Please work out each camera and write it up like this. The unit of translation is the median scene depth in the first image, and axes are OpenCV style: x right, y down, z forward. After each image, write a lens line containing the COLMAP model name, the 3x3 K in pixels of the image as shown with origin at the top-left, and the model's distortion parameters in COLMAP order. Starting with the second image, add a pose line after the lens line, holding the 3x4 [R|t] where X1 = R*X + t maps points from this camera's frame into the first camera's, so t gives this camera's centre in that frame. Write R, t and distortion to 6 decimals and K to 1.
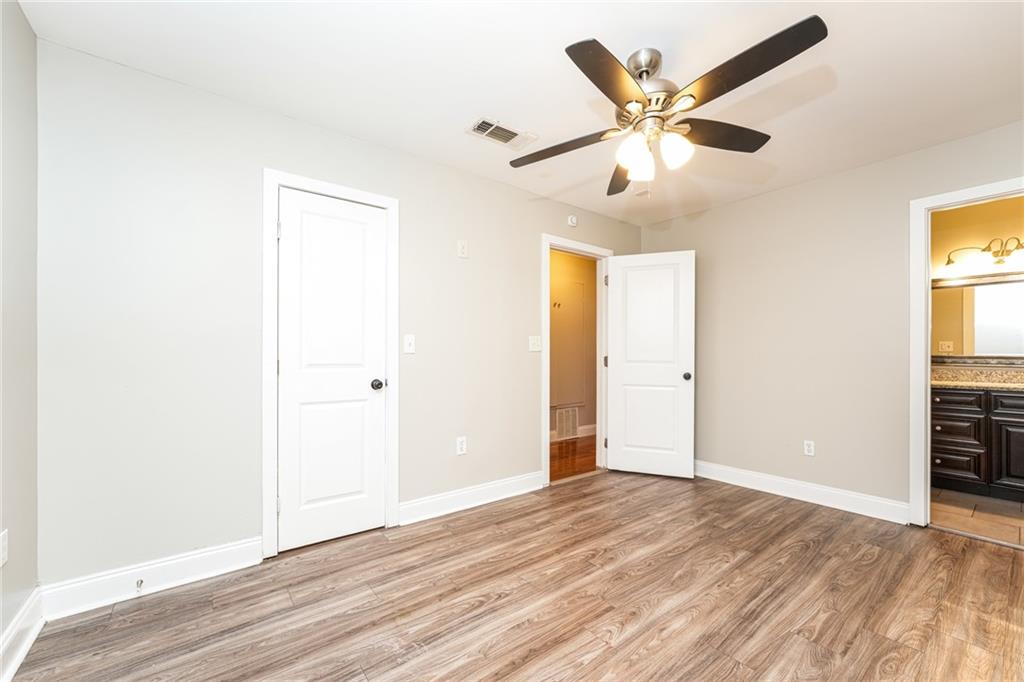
lens RADIAL K [[410.0, 0, 511.8], [0, 410.0, 346.6], [0, 0, 1]] dist [-0.000865, -0.000018]
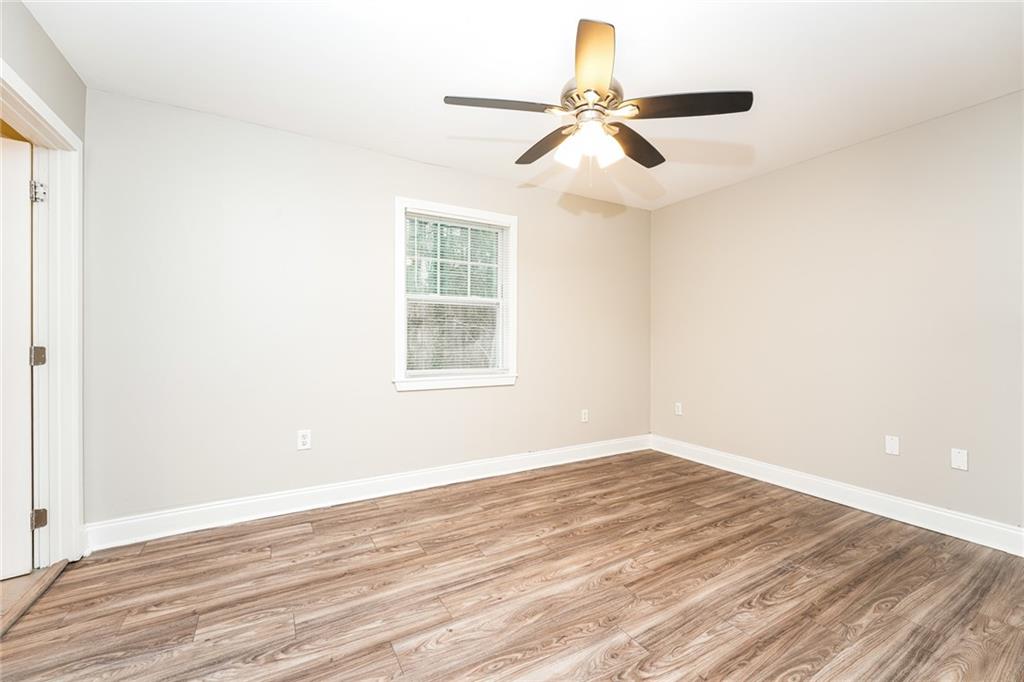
lens RADIAL K [[410.0, 0, 511.8], [0, 410.0, 346.6], [0, 0, 1]] dist [-0.000865, -0.000018]
pose [[-0.989903, -0.008730, 0.141474, 0.381278], [-0.008122, 0.999955, 0.004874, 0.025983], [-0.141511, 0.003675, -0.989930, 2.015578]]
